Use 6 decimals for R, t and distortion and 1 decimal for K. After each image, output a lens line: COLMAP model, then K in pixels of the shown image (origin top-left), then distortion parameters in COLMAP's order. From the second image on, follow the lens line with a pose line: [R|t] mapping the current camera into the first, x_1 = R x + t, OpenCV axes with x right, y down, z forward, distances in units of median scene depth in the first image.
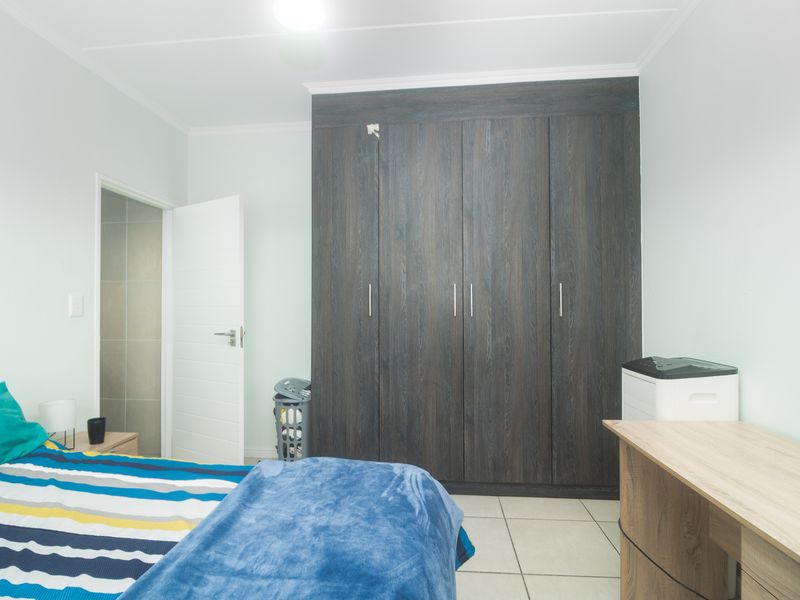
lens RADIAL K [[419.5, 0, 400.0], [0, 419.5, 298.4], [0, 0, 1]] dist [-0.007254, -0.008075]
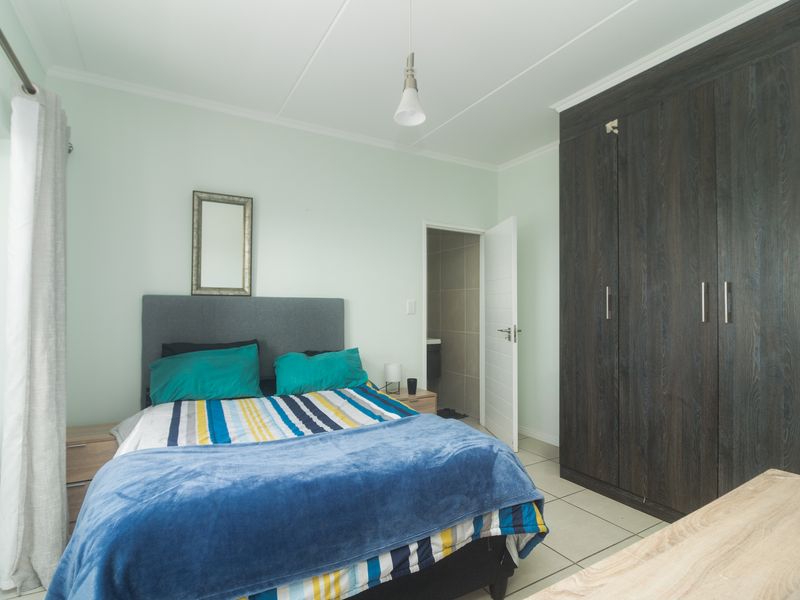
lens RADIAL K [[419.5, 0, 396.4], [0, 419.5, 303.0], [0, 0, 1]] dist [-0.007254, -0.008075]
pose [[0.566600, -0.004092, -0.823983, 0.453451], [0.010695, 0.999940, 0.002389, -0.003138], [0.823924, -0.010166, 0.566610, 0.038357]]
